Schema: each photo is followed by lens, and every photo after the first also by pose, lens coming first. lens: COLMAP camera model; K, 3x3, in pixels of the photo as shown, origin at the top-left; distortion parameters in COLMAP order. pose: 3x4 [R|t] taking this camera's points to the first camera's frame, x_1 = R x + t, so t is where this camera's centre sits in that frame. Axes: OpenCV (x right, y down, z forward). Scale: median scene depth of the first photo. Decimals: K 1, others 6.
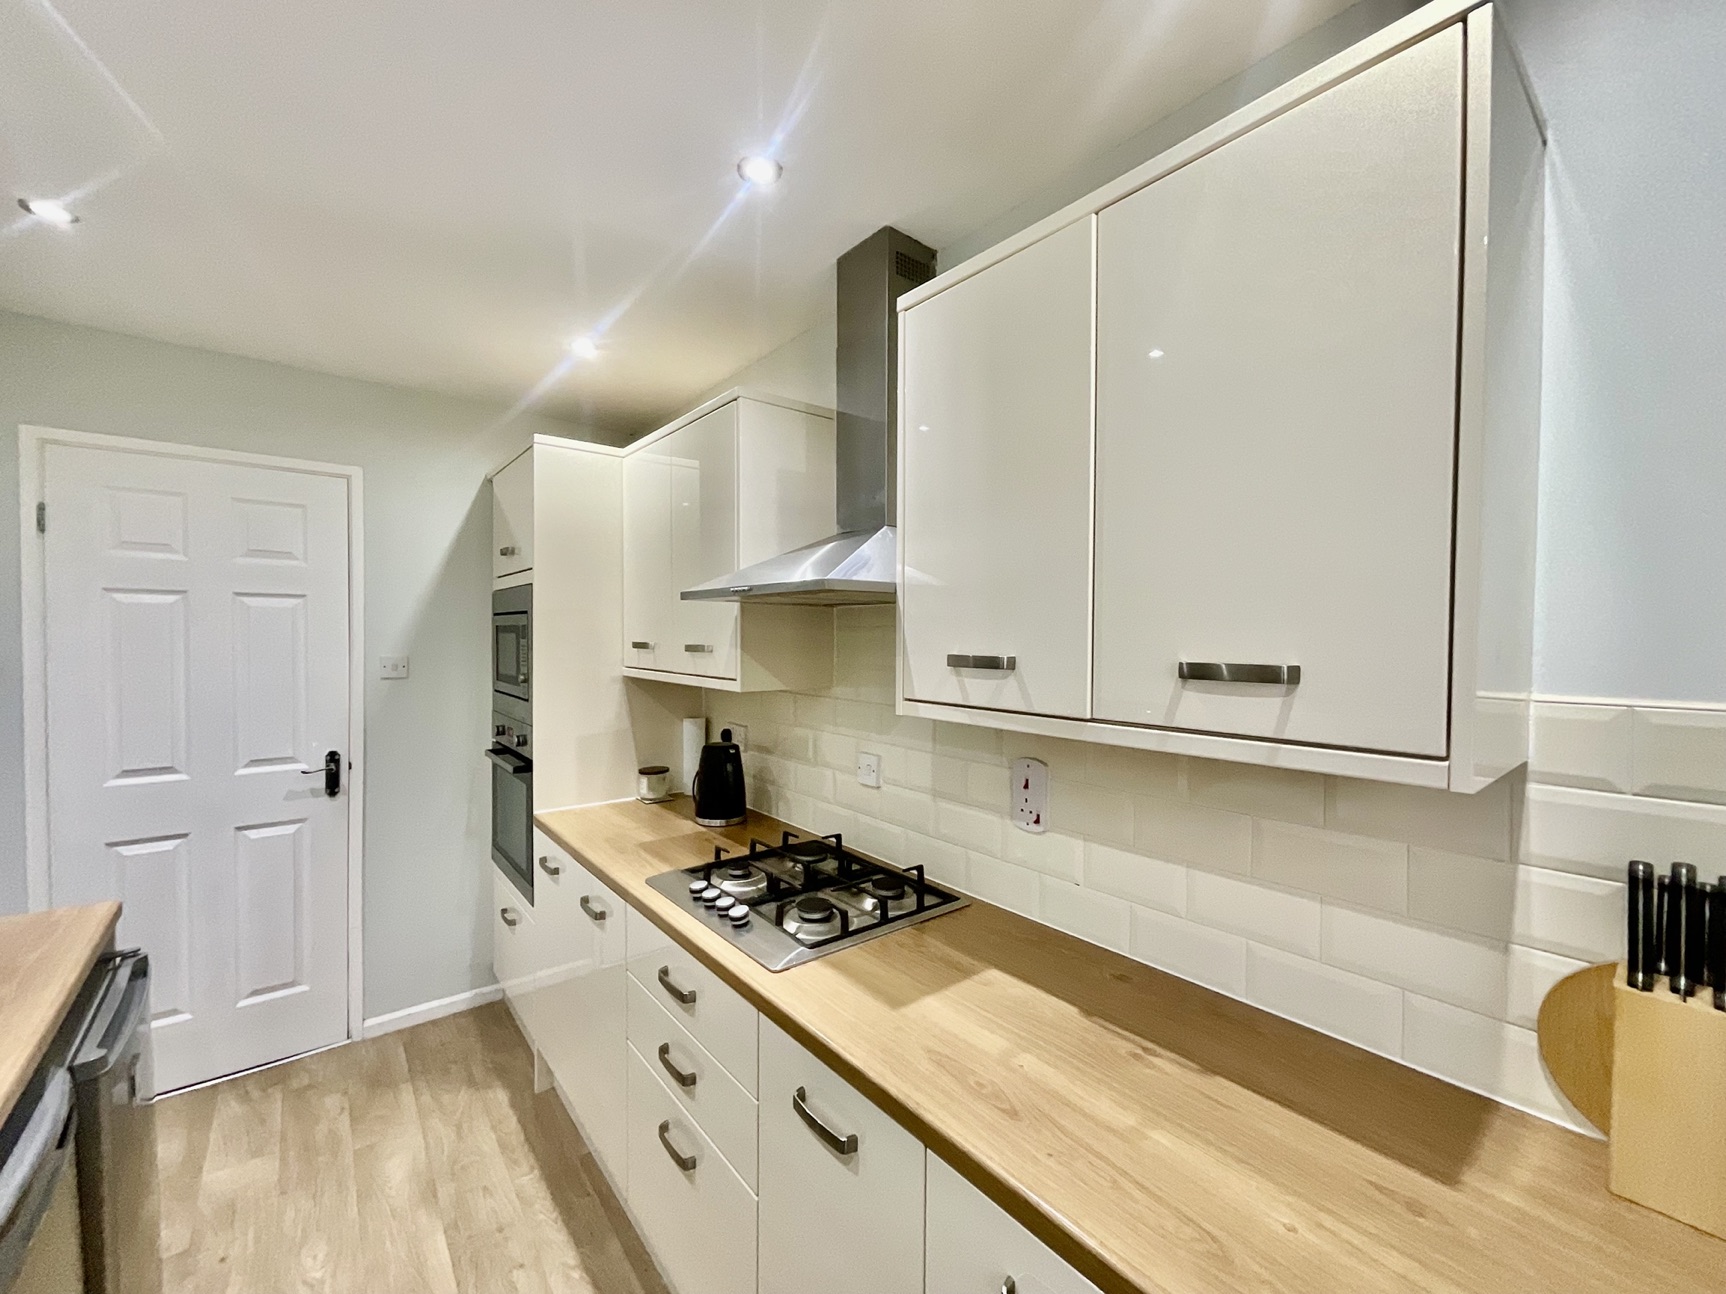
lens RADIAL K [[692.4, 0, 863.6], [0, 692.4, 651.4], [0, 0, 1]] dist [-0.000269, -0.000129]
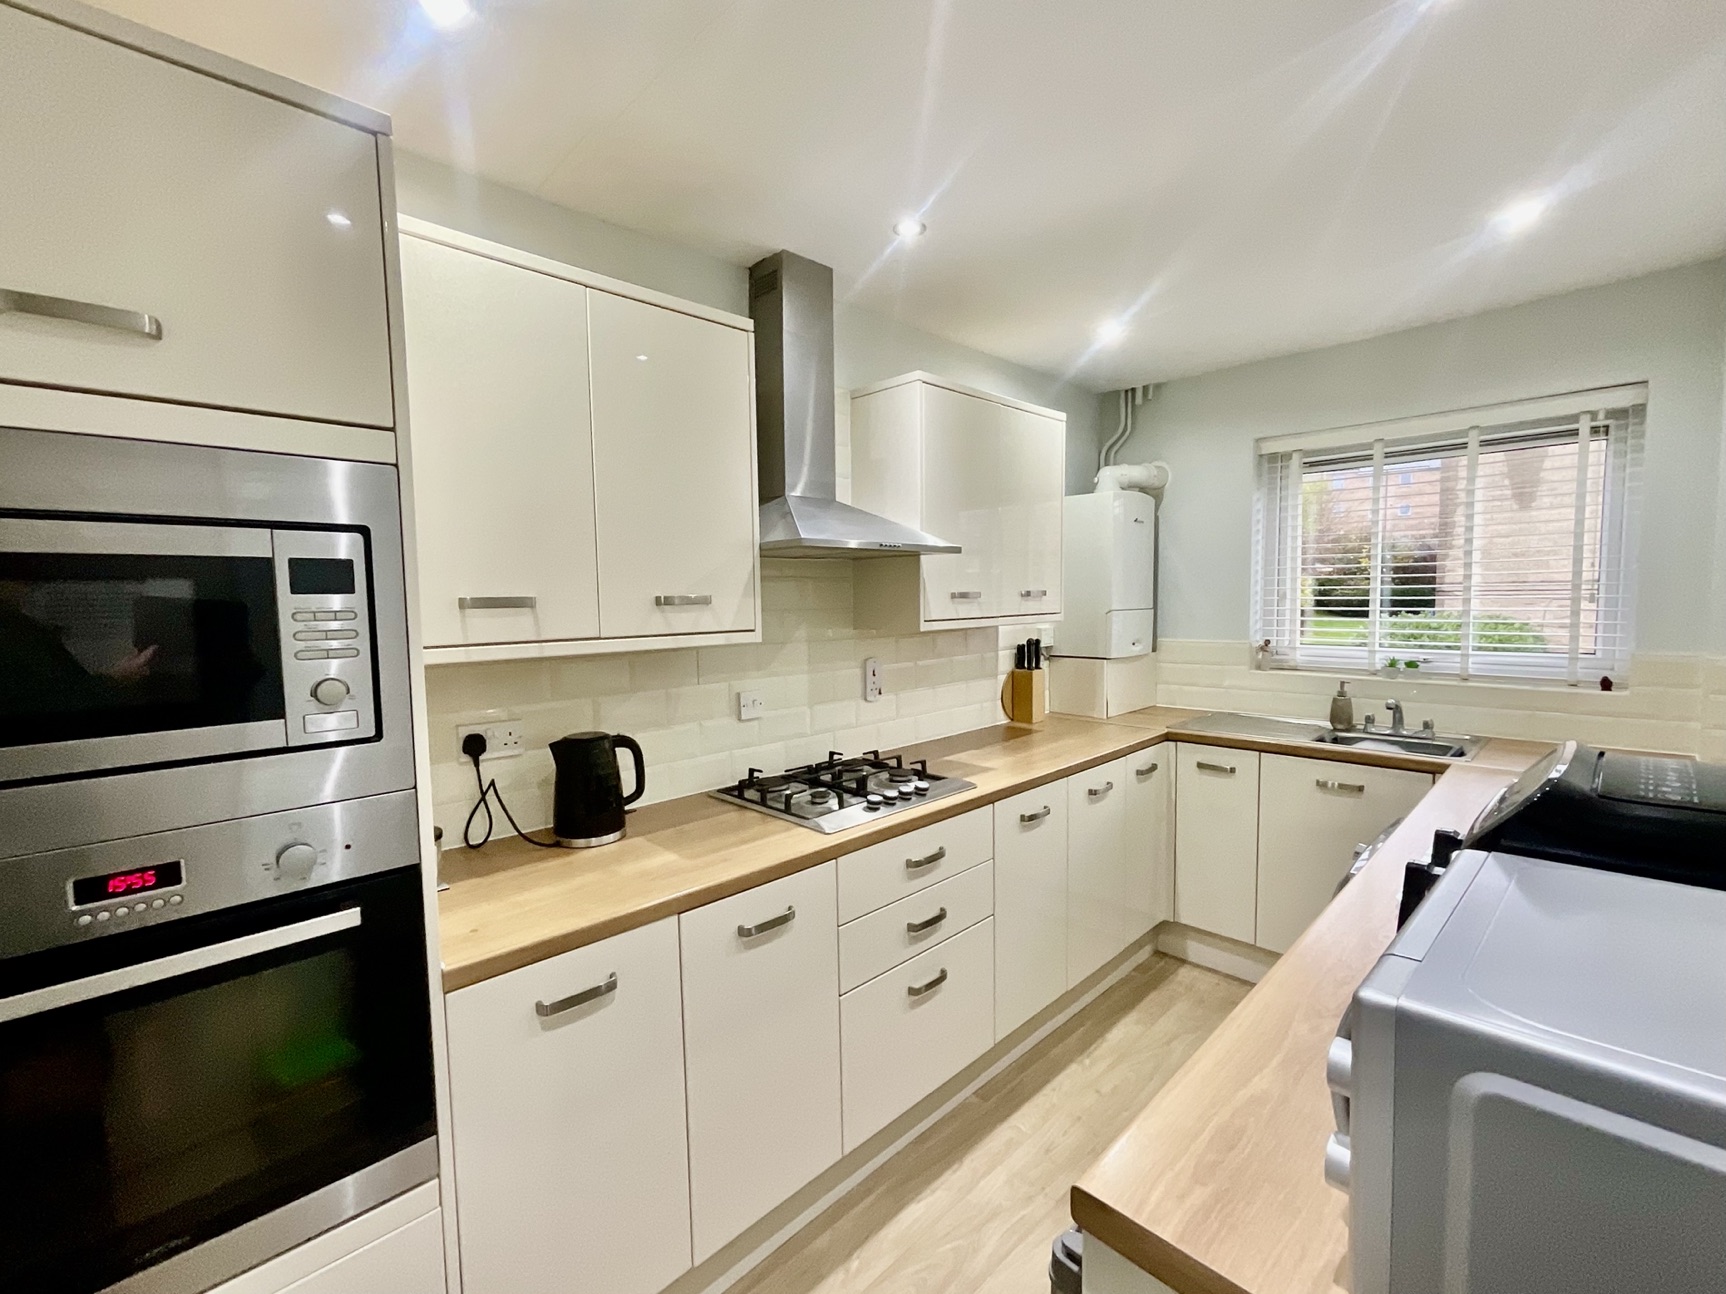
lens RADIAL K [[692.4, 0, 863.6], [0, 692.4, 651.4], [0, 0, 1]] dist [-0.000269, -0.000129]
pose [[-0.057759, -0.088032, 0.994442, -1.499114], [0.043378, 0.994943, 0.090596, -0.013816], [-0.997388, 0.048370, -0.053648, 1.172436]]
